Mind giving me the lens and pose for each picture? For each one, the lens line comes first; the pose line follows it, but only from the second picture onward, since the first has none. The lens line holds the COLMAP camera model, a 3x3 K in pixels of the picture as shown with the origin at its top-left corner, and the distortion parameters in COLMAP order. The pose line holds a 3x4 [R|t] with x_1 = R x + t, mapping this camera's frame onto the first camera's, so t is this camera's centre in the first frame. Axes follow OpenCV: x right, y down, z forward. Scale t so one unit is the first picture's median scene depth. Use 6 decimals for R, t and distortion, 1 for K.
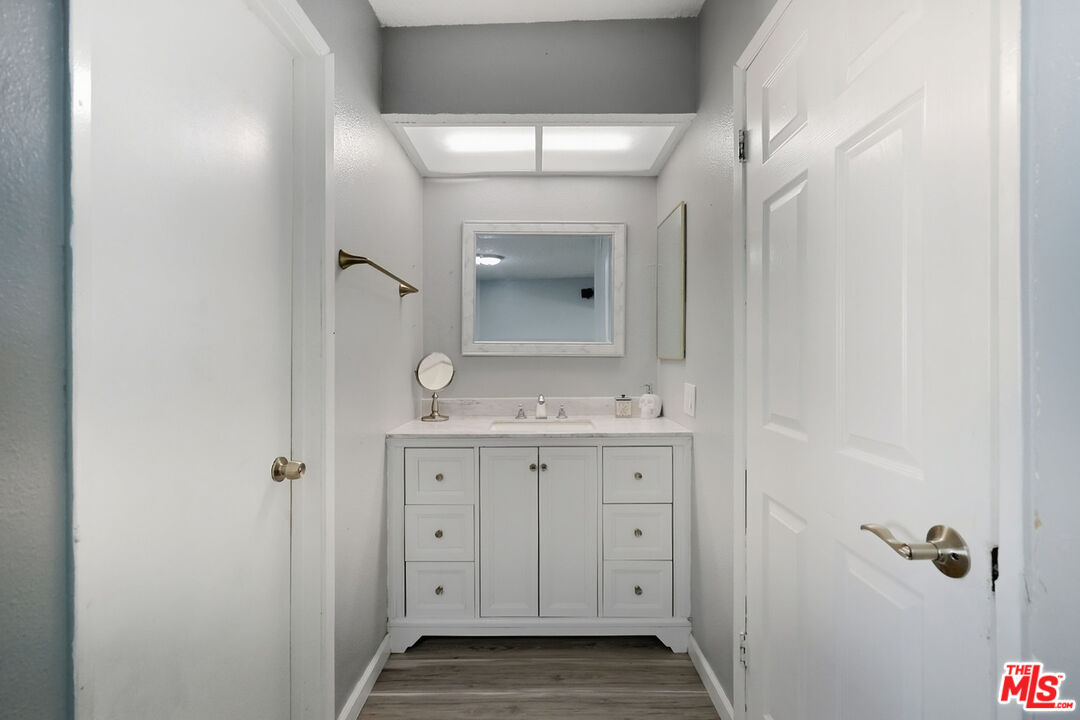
lens RADIAL K [[463.8, 0, 541.4], [0, 463.8, 357.8], [0, 0, 1]] dist [0.000912, -0.001214]
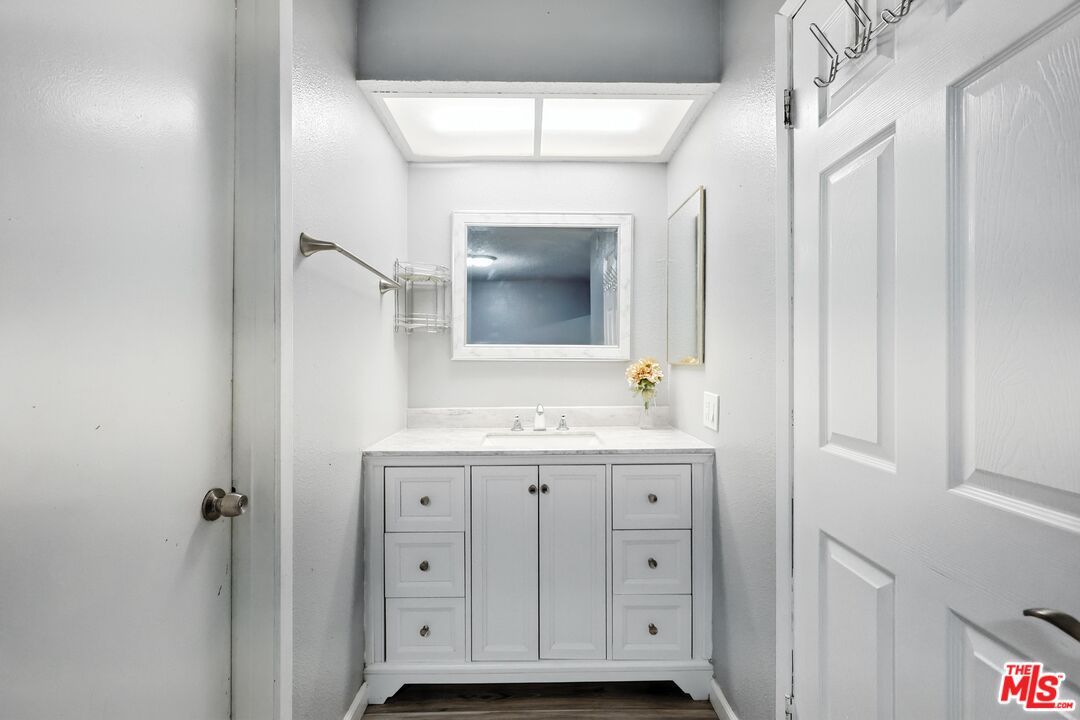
lens RADIAL K [[463.8, 0, 541.3], [0, 463.8, 360.9], [0, 0, 1]] dist [0.000912, -0.001214]
pose [[0.999842, -0.000029, 0.017762, -0.016935], [0.000056, 0.999999, -0.001497, -0.002822], [-0.017761, 0.001498, 0.999841, 0.128591]]
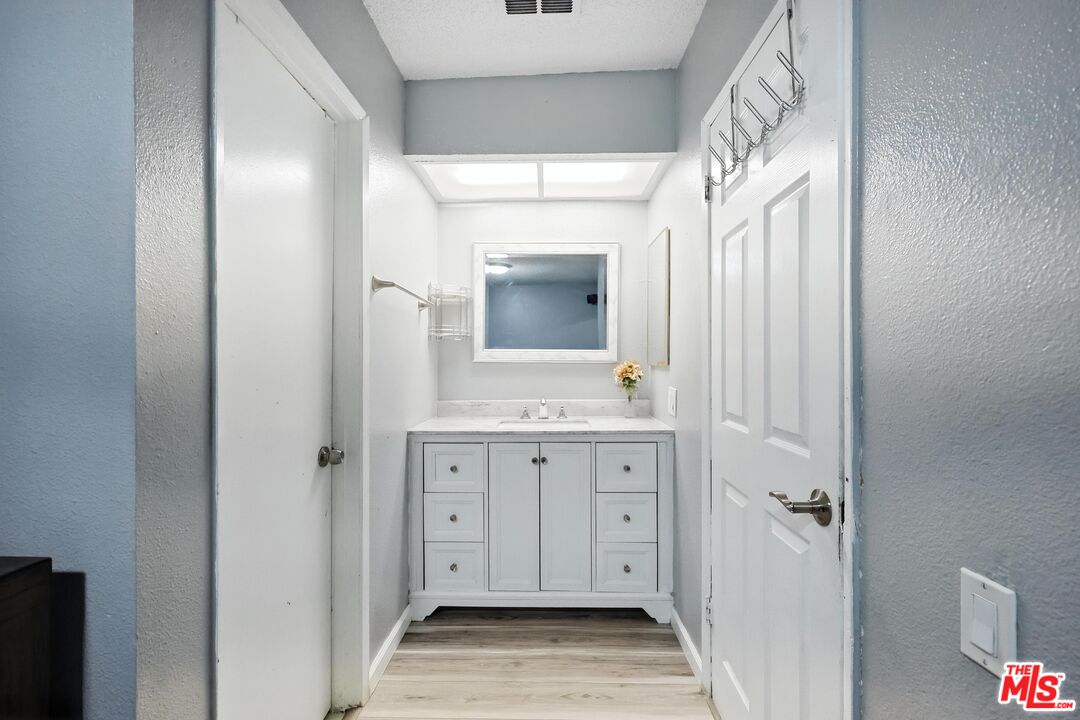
lens RADIAL K [[463.8, 0, 539.7], [0, 463.8, 360.6], [0, 0, 1]] dist [0.000912, -0.001214]
pose [[0.999761, -0.000271, -0.021850, 0.019166], [0.000239, 0.999999, -0.001445, -0.008771], [0.021850, 0.001440, 0.999760, -0.147546]]
